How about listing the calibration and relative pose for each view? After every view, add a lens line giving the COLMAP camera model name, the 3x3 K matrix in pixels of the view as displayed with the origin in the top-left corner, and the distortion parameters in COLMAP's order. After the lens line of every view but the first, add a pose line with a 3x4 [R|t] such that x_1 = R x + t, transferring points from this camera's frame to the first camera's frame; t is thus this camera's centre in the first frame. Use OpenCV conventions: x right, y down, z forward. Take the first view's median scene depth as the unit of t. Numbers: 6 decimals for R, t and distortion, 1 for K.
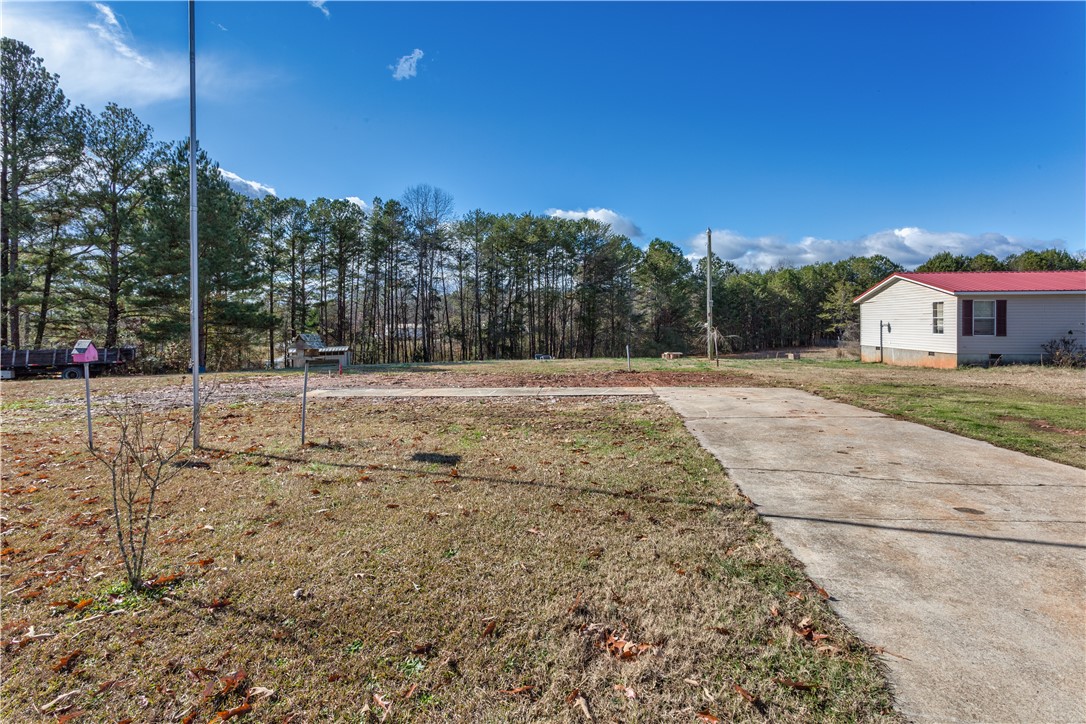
lens RADIAL K [[521.2, 0, 554.2], [0, 521.2, 311.9], [0, 0, 1]] dist [-0.001616, -0.000253]
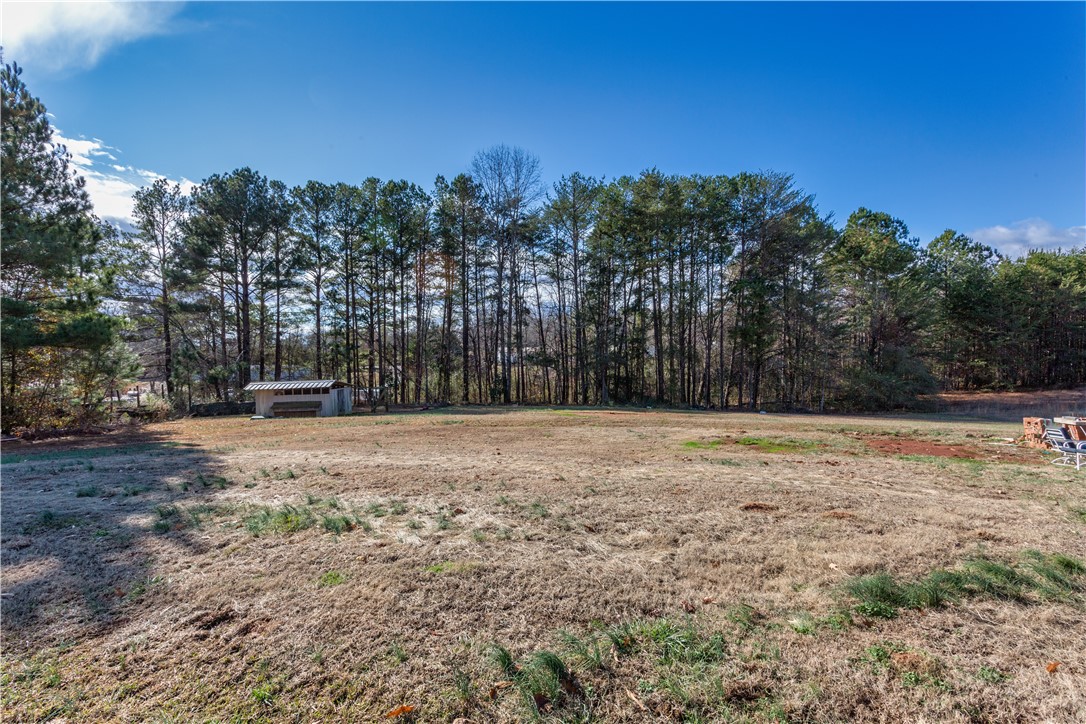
lens RADIAL K [[453.2, 0, 563.0], [0, 453.2, 365.2], [0, 0, 1]] dist [0.000109, 0.000012]
pose [[0.959301, 0.000469, -0.282385, 0.003580], [0.015410, 0.998422, 0.054008, 0.018327], [0.281965, -0.056162, 0.957780, 0.415117]]
